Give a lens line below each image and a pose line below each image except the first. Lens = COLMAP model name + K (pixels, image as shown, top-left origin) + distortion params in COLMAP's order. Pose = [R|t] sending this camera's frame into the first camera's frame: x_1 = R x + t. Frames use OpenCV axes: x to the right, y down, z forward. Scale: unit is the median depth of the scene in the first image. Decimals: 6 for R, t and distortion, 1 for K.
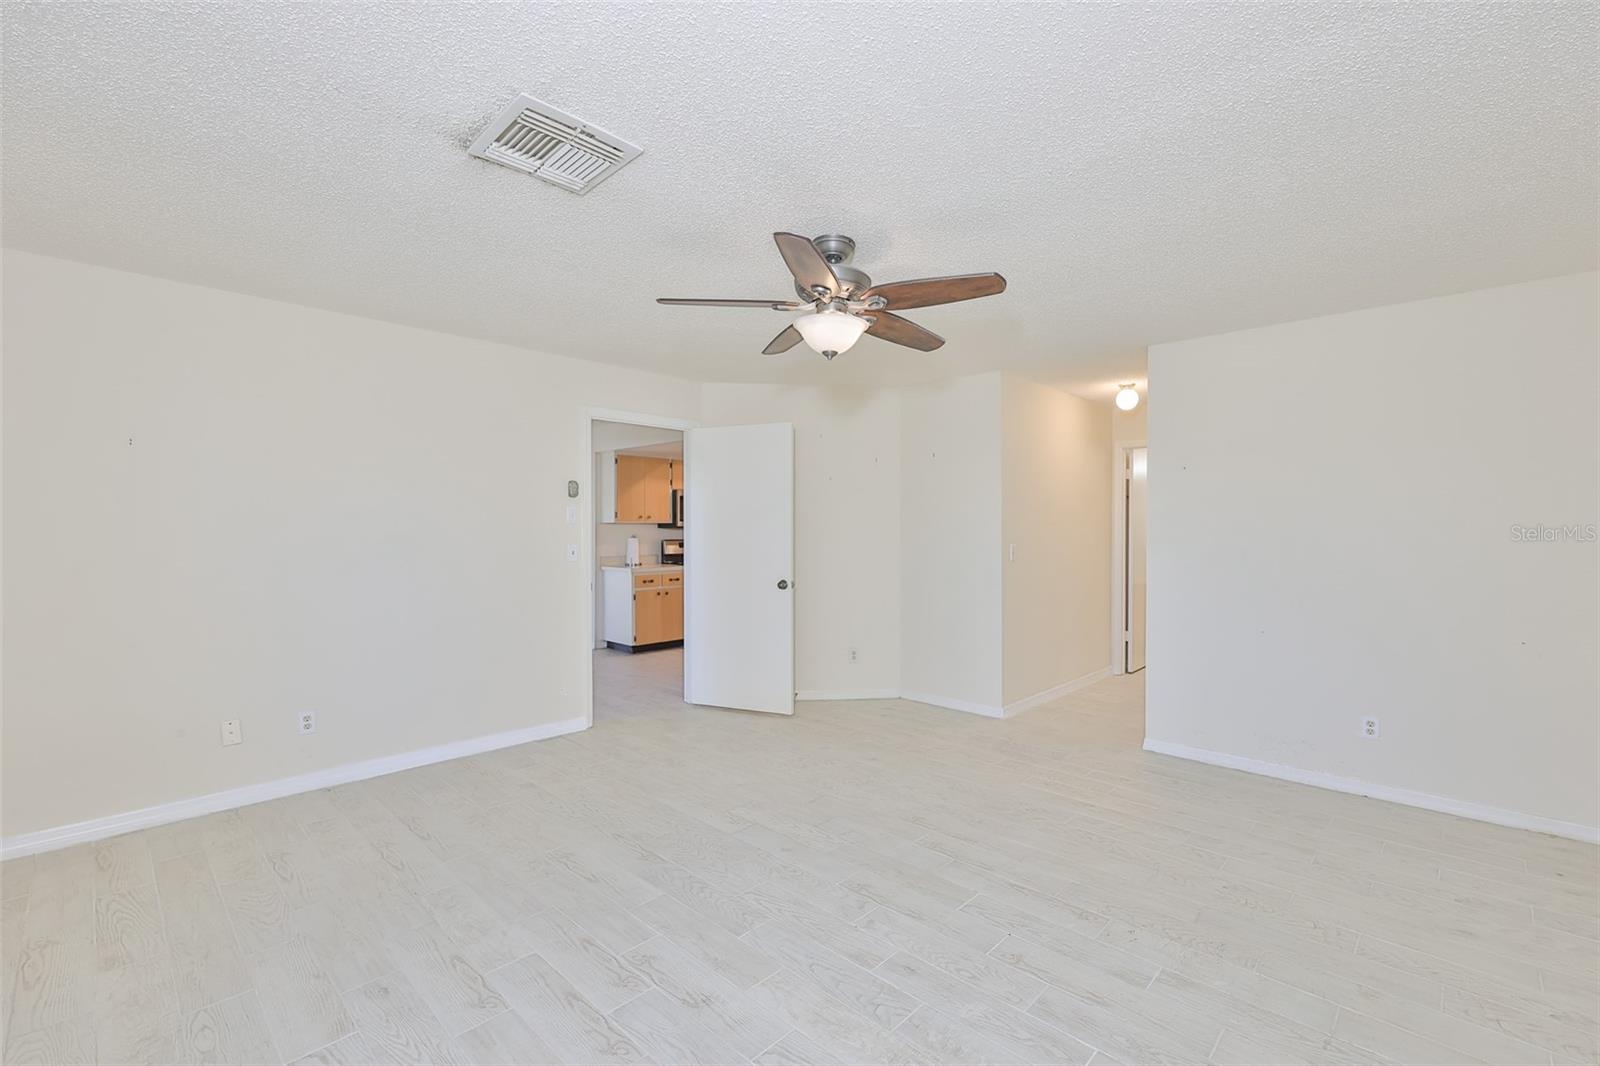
lens RADIAL K [[707.8, 0, 800.0], [0, 707.8, 533.0], [0, 0, 1]] dist [0.001061, 0.000313]
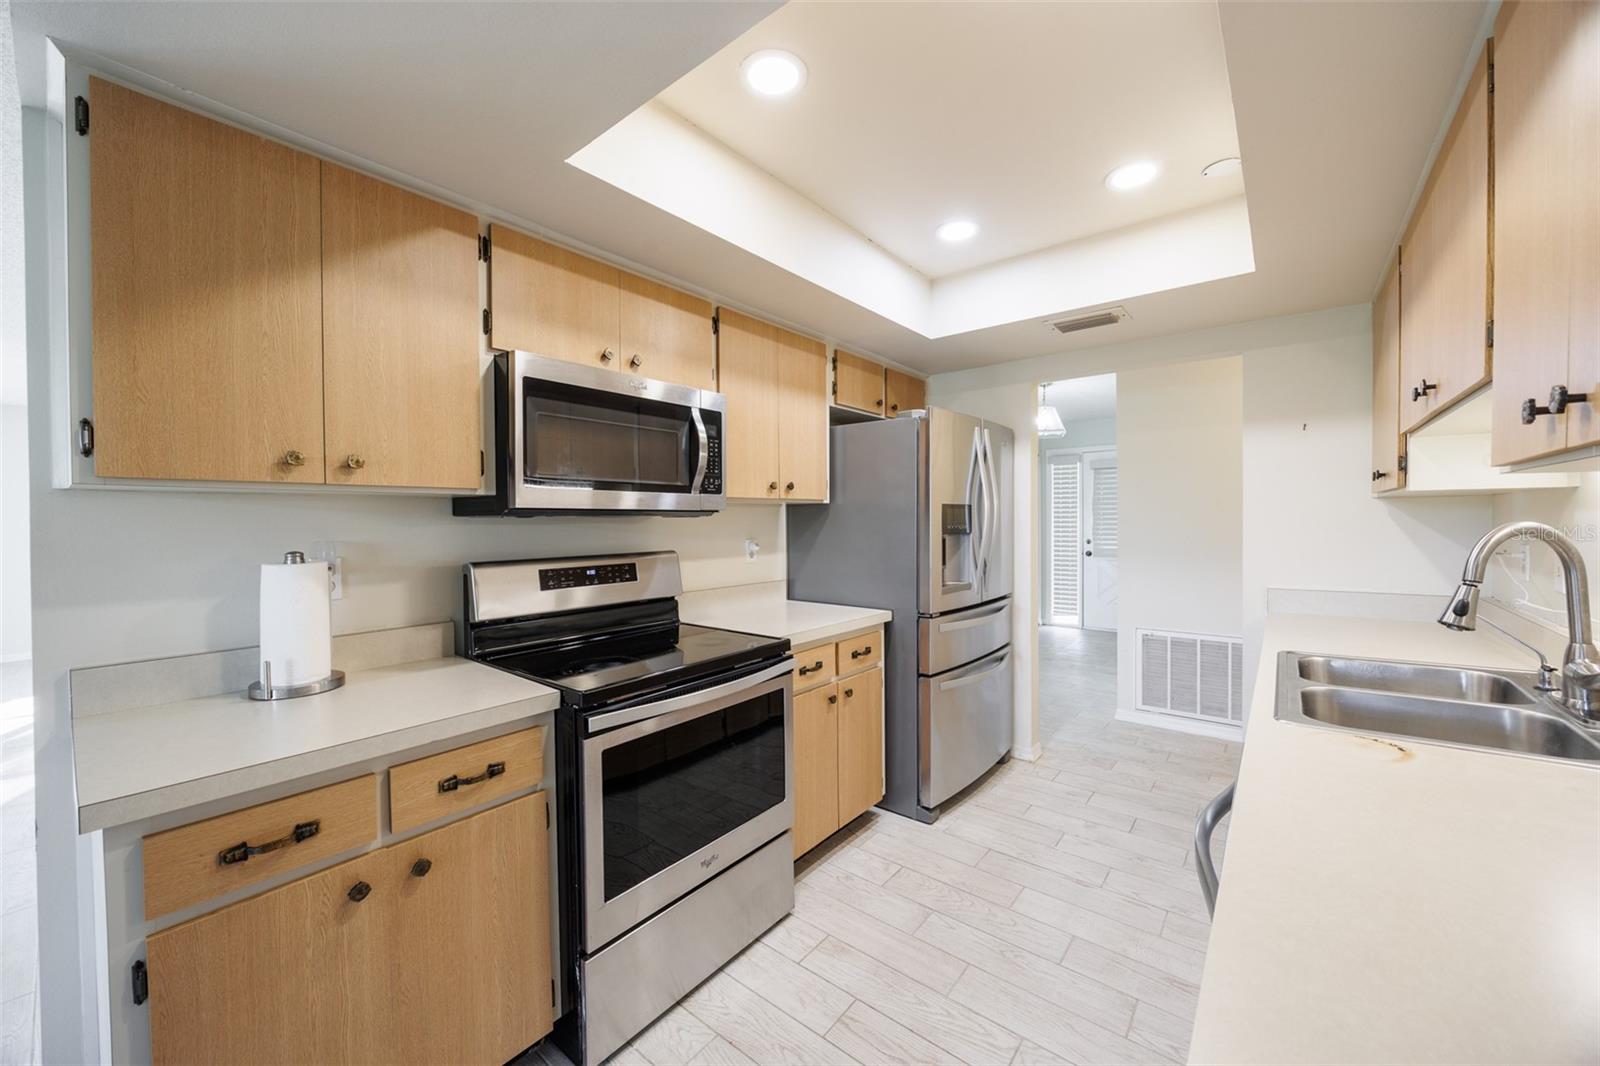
lens RADIAL K [[607.5, 0, 801.0], [0, 607.5, 528.5], [0, 0, 1]] dist [-0.002130, -0.000129]
pose [[0.996377, -0.005611, 0.084863, -0.094815], [0.004977, 0.999958, 0.007676, -0.003548], [-0.084902, -0.007226, 0.996363, 0.789813]]
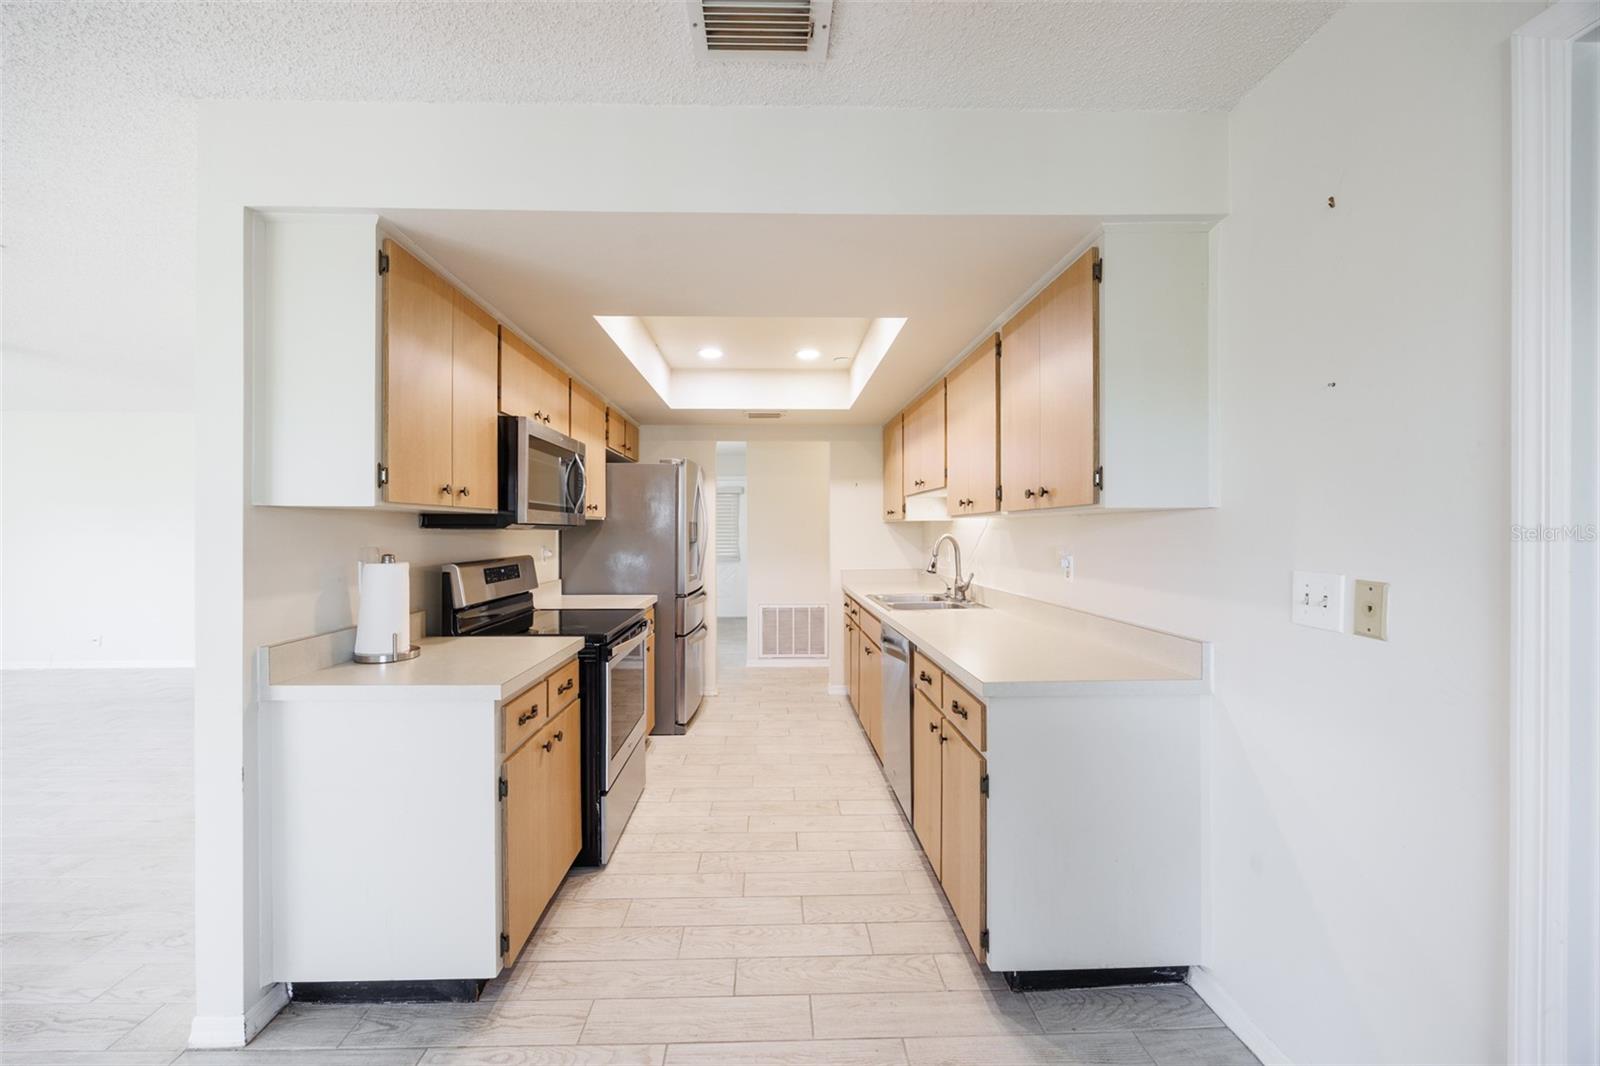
lens RADIAL K [[625.6, 0, 784.8], [0, 625.6, 532.7], [0, 0, 1]] dist [0.000342, 0.000043]
pose [[0.706076, -0.001125, 0.708135, -0.298538], [0.005662, 0.999976, -0.004057, -0.002666], [-0.708113, 0.006875, 0.706065, 0.692623]]
